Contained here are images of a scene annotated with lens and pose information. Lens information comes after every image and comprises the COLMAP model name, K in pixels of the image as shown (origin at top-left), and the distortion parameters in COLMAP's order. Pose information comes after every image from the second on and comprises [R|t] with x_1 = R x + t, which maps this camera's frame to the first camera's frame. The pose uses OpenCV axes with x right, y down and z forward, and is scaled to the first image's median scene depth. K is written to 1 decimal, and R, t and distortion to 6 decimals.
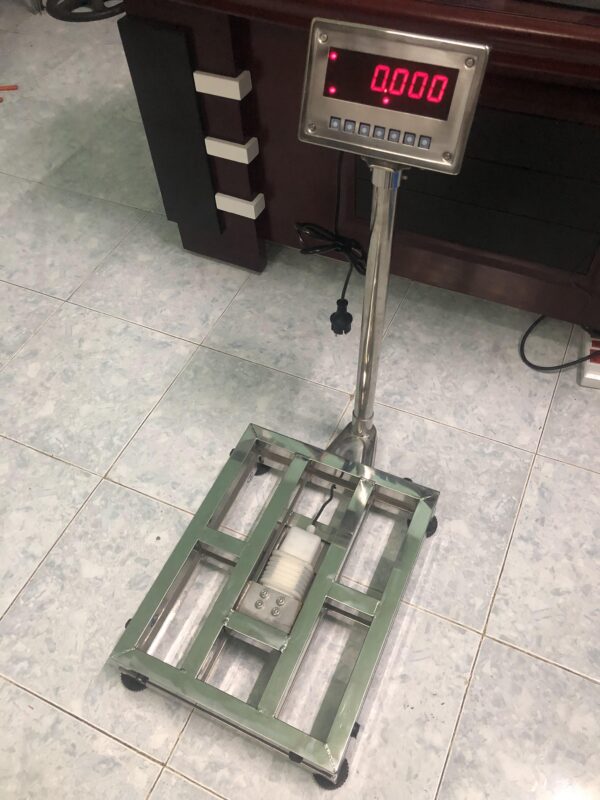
lens RADIAL K [[647.3, 0, 302.5], [0, 647.3, 399.8], [0, 0, 1]] dist [0.006950, 0.005217]
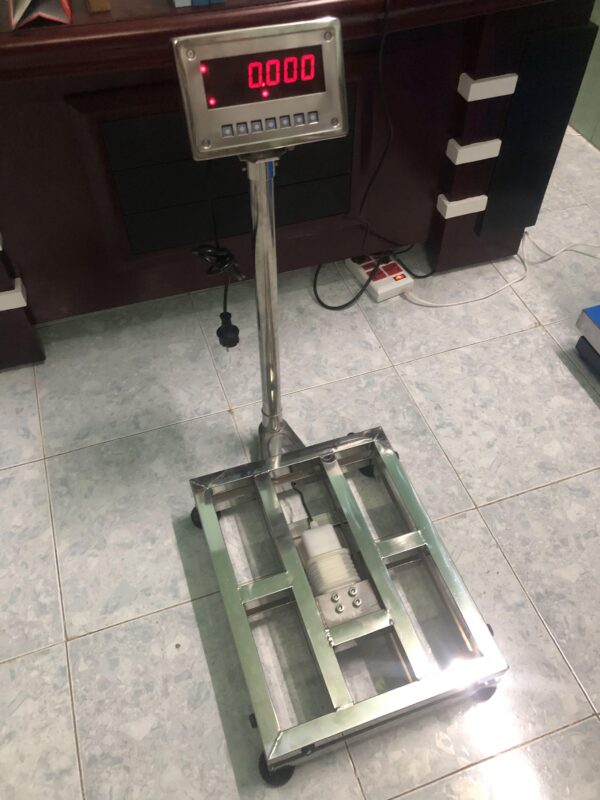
lens RADIAL K [[649.9, 0, 295.9], [0, 649.9, 395.8], [0, 0, 1]] dist [0.042577, -0.056465]
pose [[0.721339, -0.499126, 0.480148, -0.364334], [0.527323, 0.845255, 0.086452, -0.066797], [-0.448999, 0.190832, 0.872917, 0.083859]]
